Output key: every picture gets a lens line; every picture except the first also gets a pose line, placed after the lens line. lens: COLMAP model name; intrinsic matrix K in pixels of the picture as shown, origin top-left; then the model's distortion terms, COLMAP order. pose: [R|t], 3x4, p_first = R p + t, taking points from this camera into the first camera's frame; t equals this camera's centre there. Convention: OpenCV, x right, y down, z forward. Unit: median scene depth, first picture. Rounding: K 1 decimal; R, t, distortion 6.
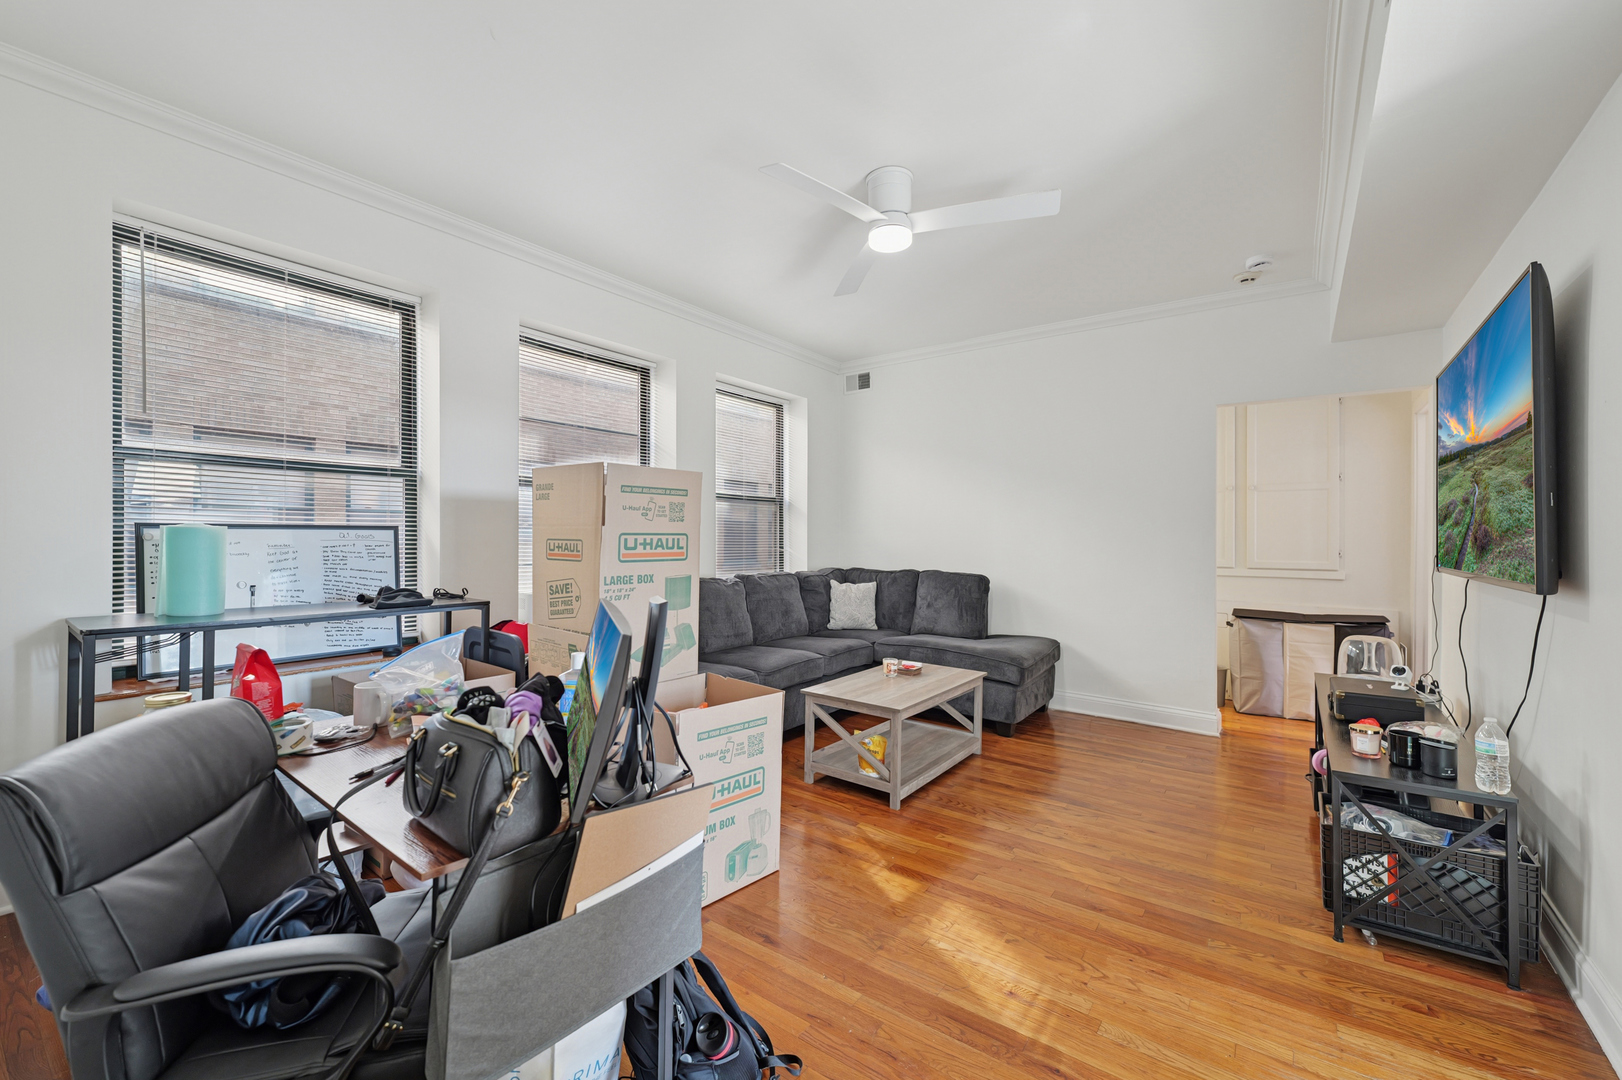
lens RADIAL K [[661.0, 0, 812.0], [0, 661.0, 538.7], [0, 0, 1]] dist [0.002550, -0.000138]
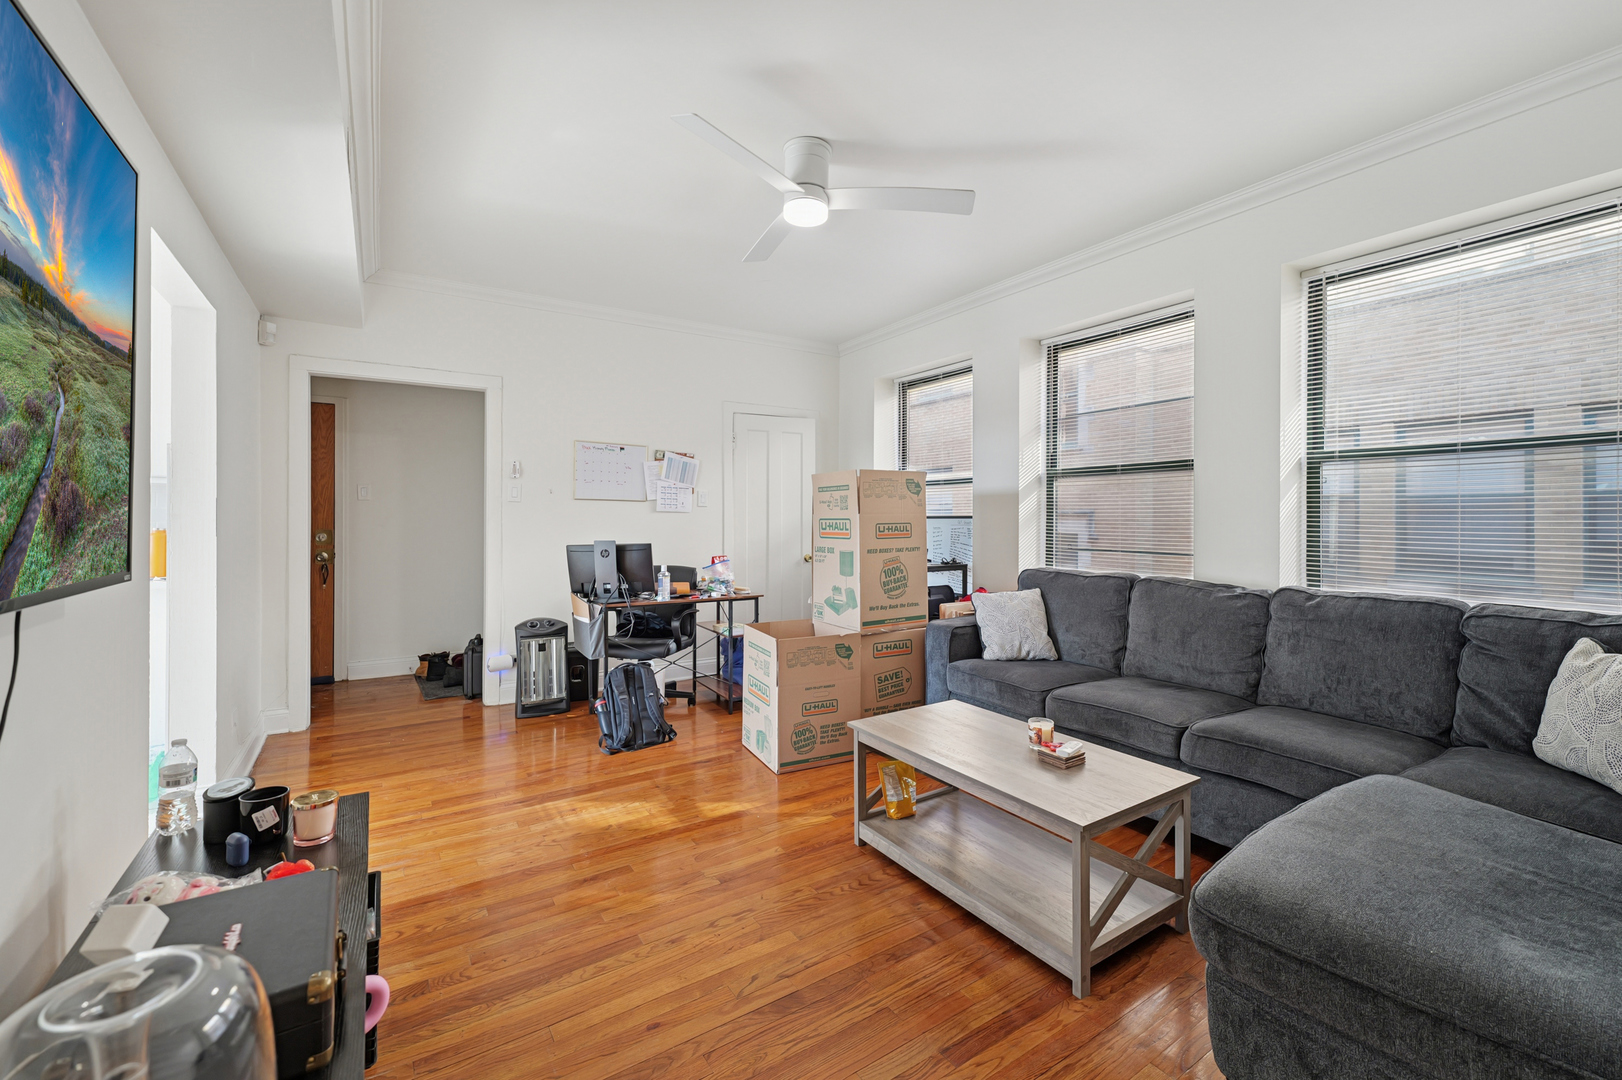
lens RADIAL K [[661.0, 0, 808.0], [0, 661.0, 516.5], [0, 0, 1]] dist [0.002550, -0.000138]
pose [[-0.358703, -0.014679, -0.933336, 1.069906], [-0.010161, 0.999879, -0.011820, 0.004536], [0.933396, 0.005244, -0.358809, 1.411813]]
